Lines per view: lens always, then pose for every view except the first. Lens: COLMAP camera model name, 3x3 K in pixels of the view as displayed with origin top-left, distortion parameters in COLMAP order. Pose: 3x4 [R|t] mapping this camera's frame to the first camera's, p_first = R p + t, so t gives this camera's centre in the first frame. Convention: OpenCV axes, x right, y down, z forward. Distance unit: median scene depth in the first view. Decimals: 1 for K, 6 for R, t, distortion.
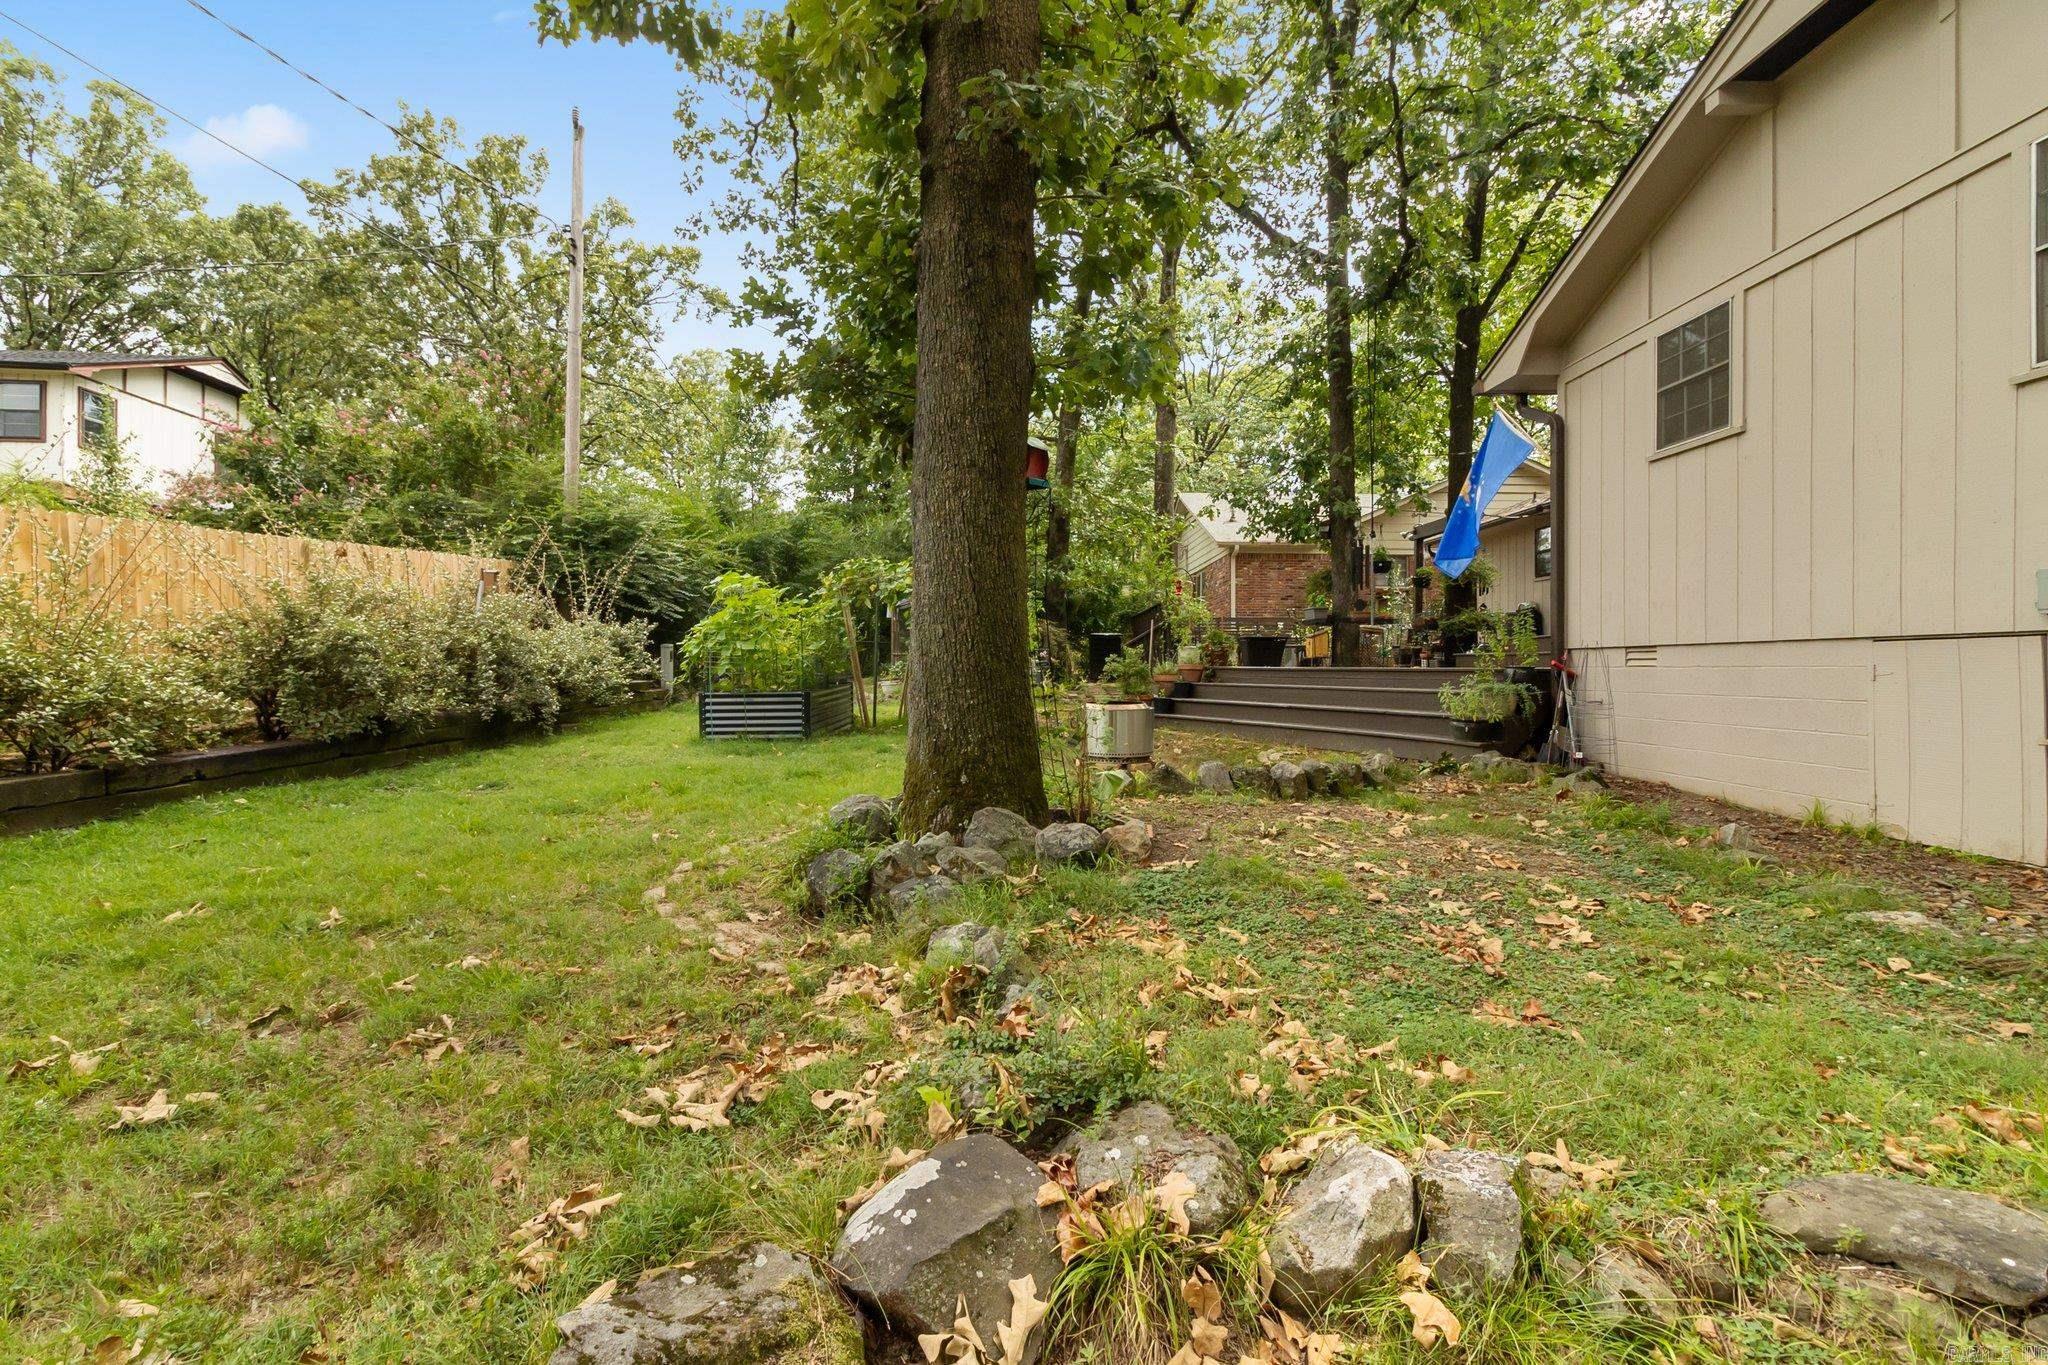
lens RADIAL K [[967.2, 0, 1018.2], [0, 967.2, 666.4], [0, 0, 1]] dist [0.009277, -0.000658]
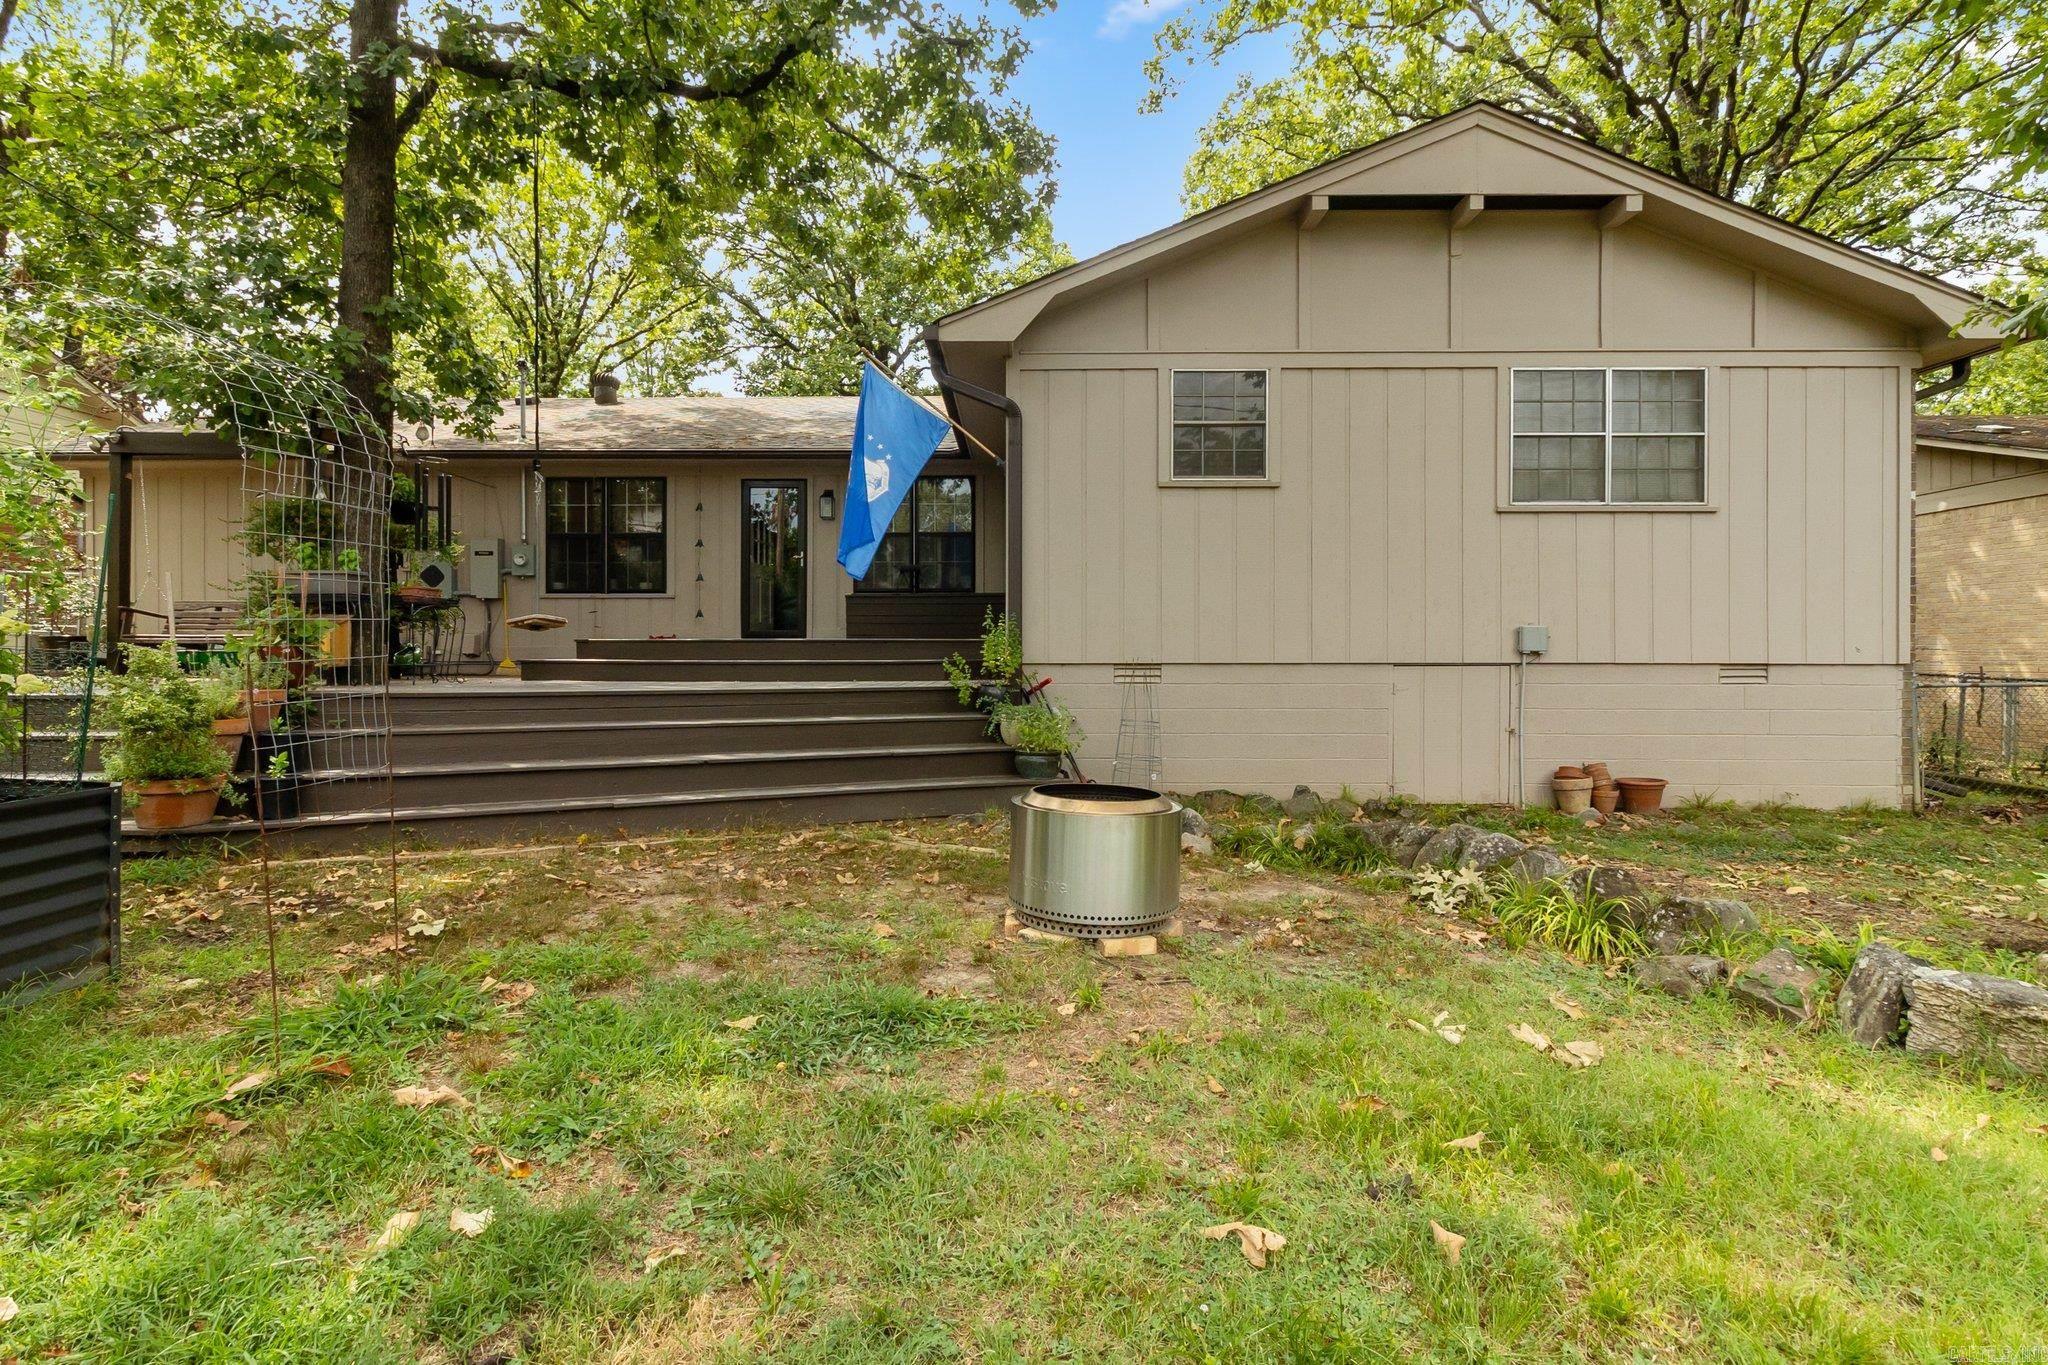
lens RADIAL K [[967.2, 0, 1034.0], [0, 967.2, 680.4], [0, 0, 1]] dist [0.009277, -0.000658]
pose [[-0.008742, -0.002097, 0.999960, -0.411318], [-0.003546, 0.999992, 0.002066, -0.004508], [-0.999956, -0.003528, -0.008749, 1.218282]]
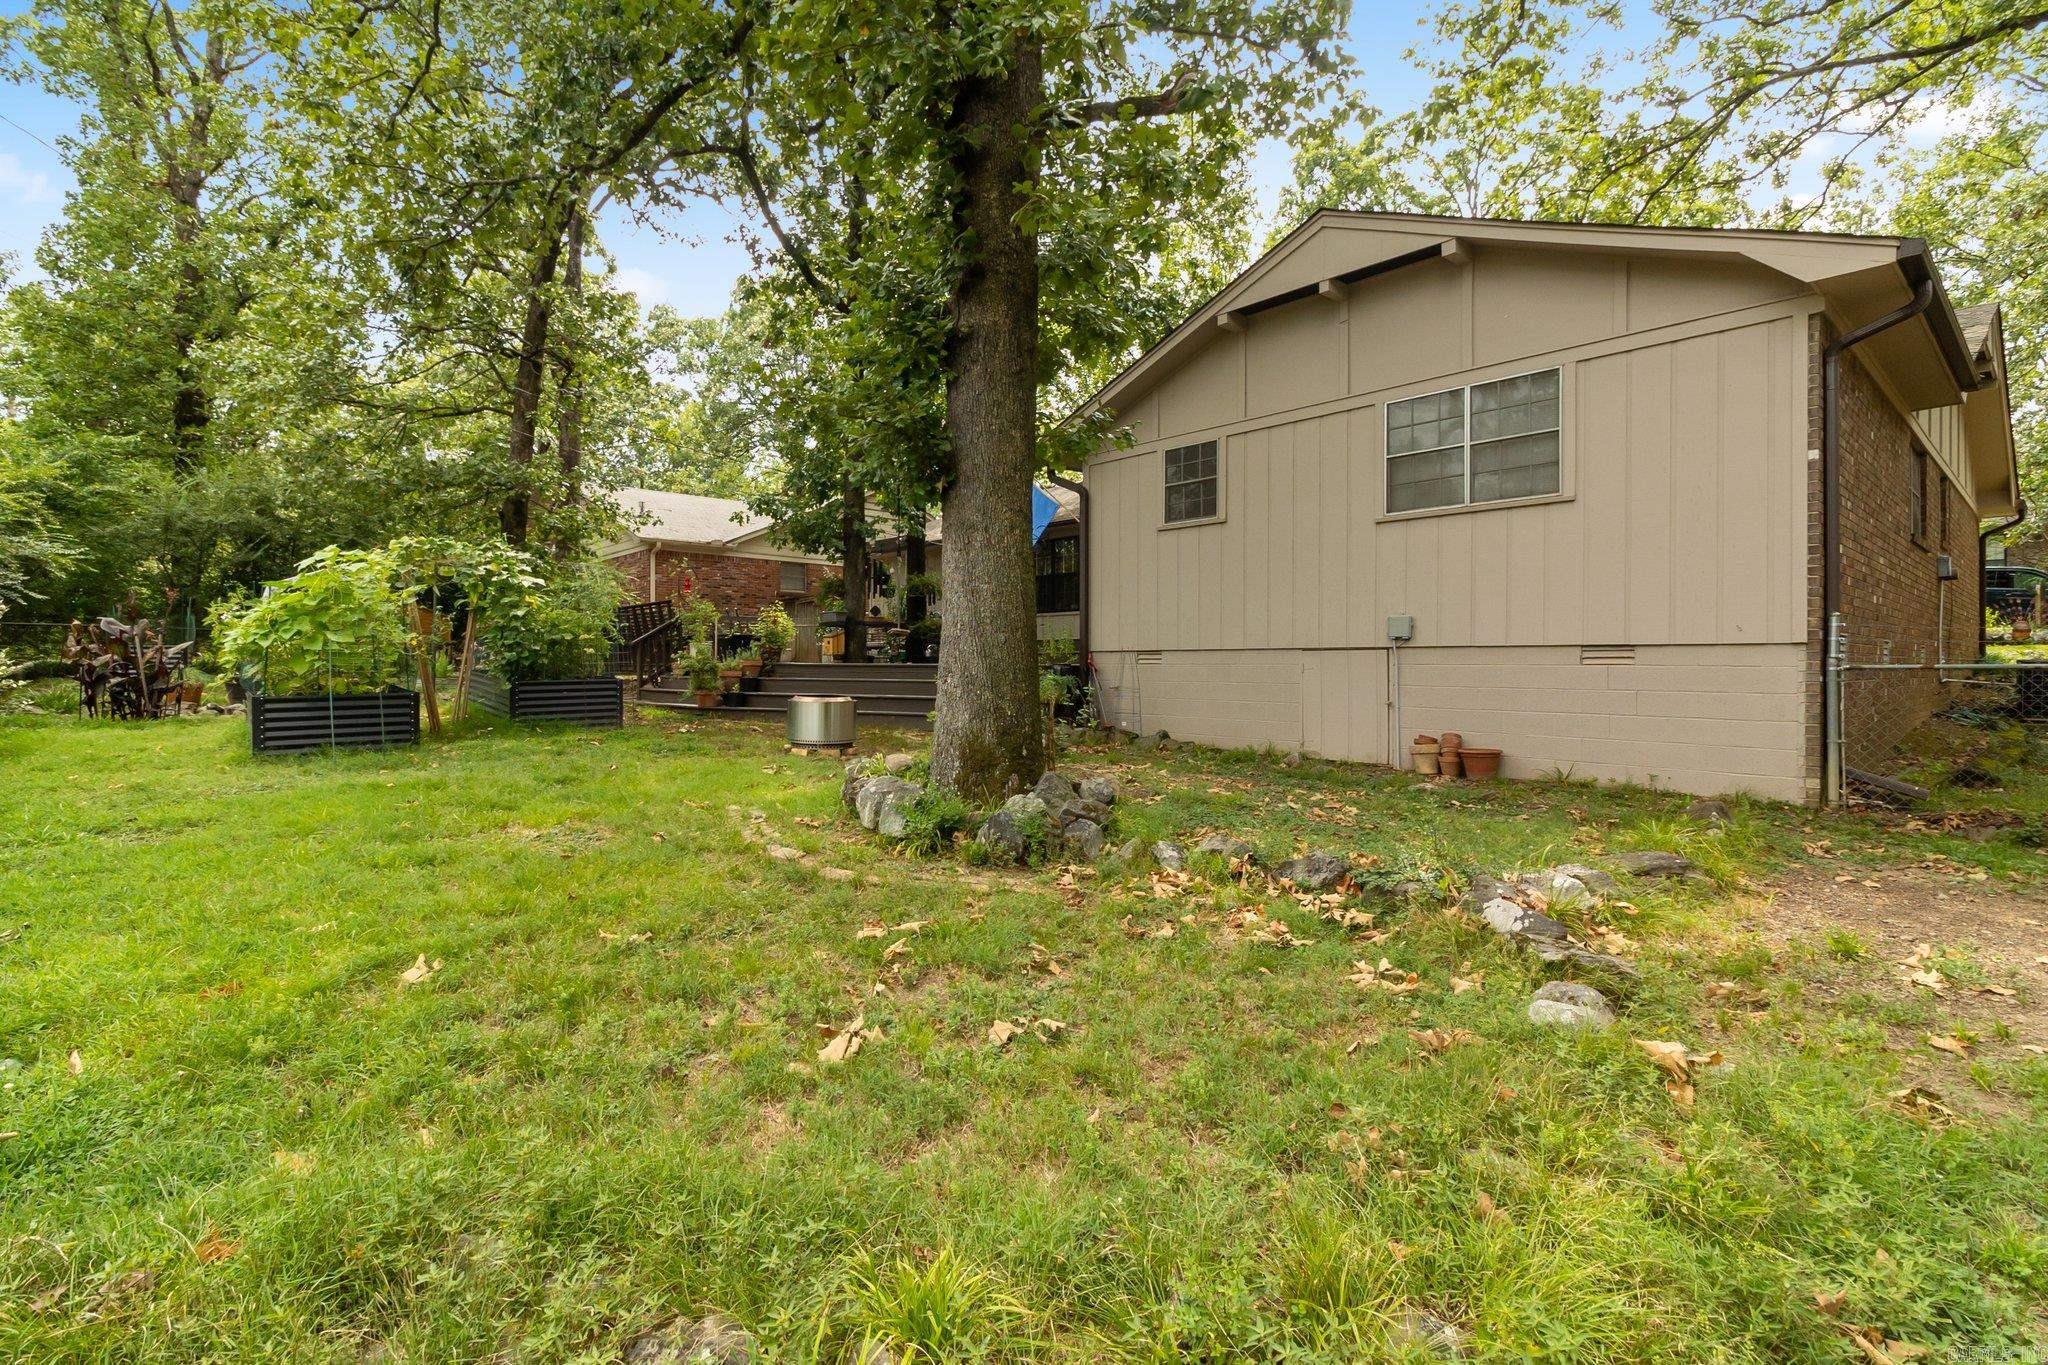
lens RADIAL K [[967.2, 0, 1005.3], [0, 967.2, 666.9], [0, 0, 1]] dist [0.009277, -0.000658]
pose [[0.741457, -0.002598, 0.670995, -0.587771], [-0.002036, 0.999979, 0.006121, -0.004210], [-0.670997, -0.005904, 0.741437, 0.031237]]
